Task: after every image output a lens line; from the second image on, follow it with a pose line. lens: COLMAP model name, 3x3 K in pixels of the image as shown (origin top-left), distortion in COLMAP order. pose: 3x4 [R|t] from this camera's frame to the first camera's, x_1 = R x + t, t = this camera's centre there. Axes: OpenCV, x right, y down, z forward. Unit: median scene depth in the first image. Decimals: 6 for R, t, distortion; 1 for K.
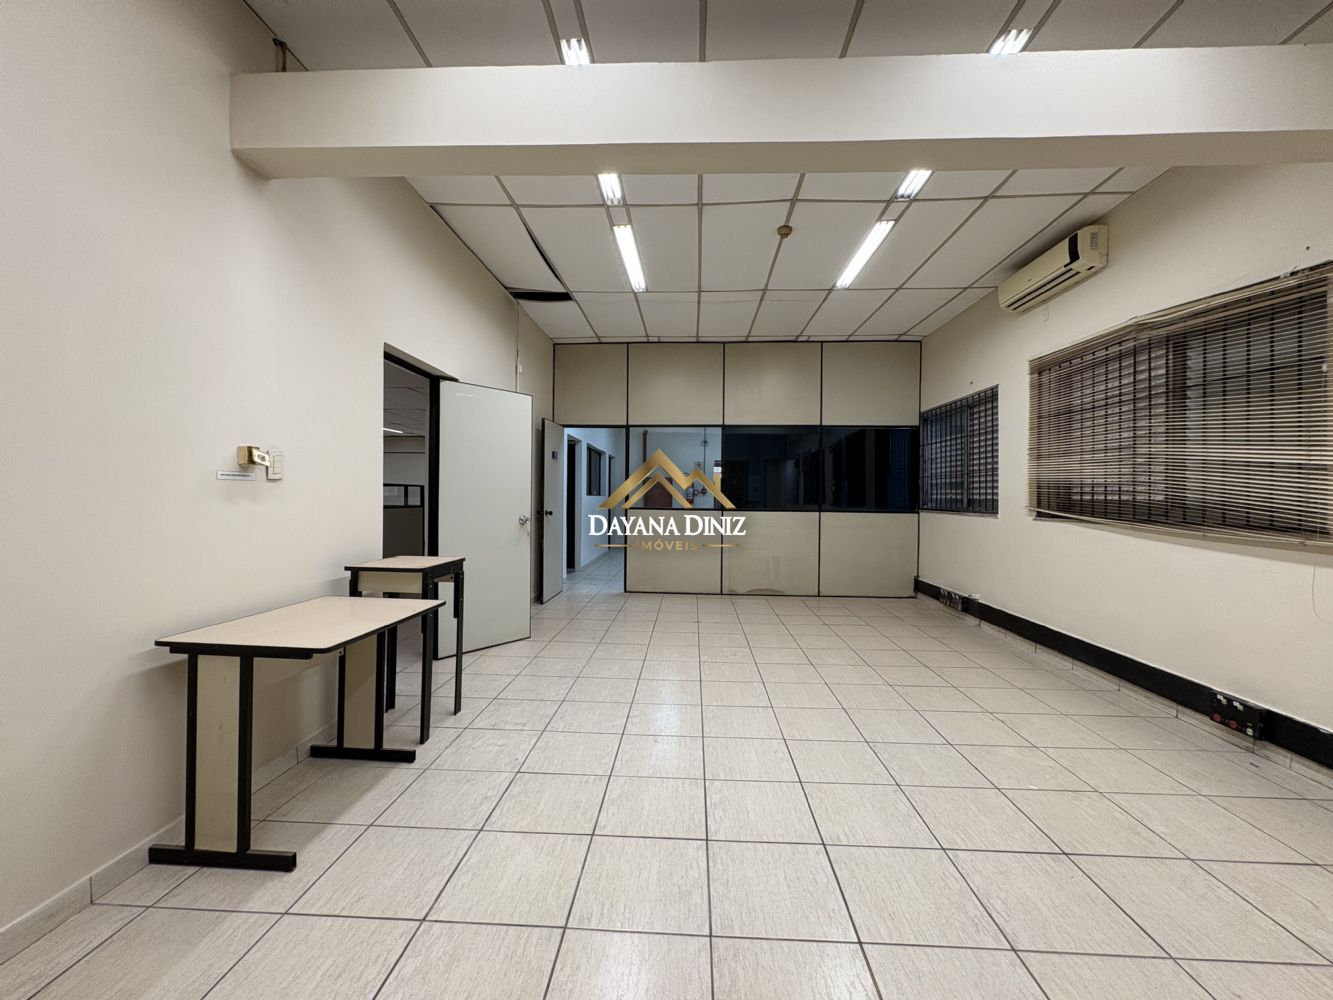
lens RADIAL K [[532.1, 0, 667.5], [0, 532.1, 494.2], [0, 0, 1]] dist [0.001712, 0.000049]
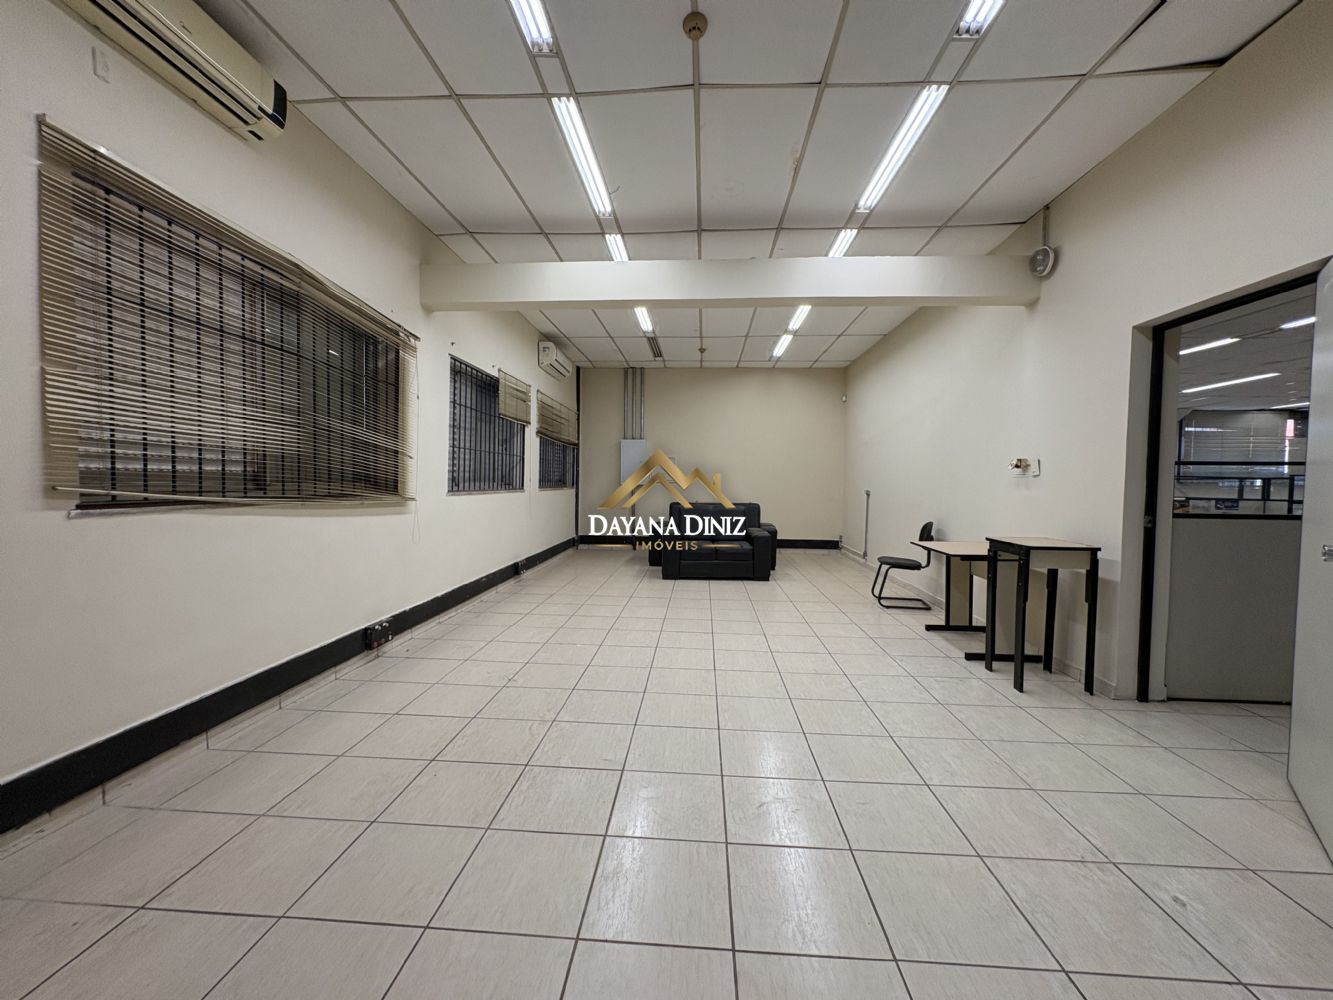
lens RADIAL K [[532.1, 0, 670.8], [0, 532.1, 500.2], [0, 0, 1]] dist [0.001712, 0.000049]
pose [[-0.999668, -0.023106, 0.011379, 0.260318], [-0.022689, 0.999111, 0.035521, 0.010960], [-0.012190, 0.035251, -0.999304, 1.835090]]
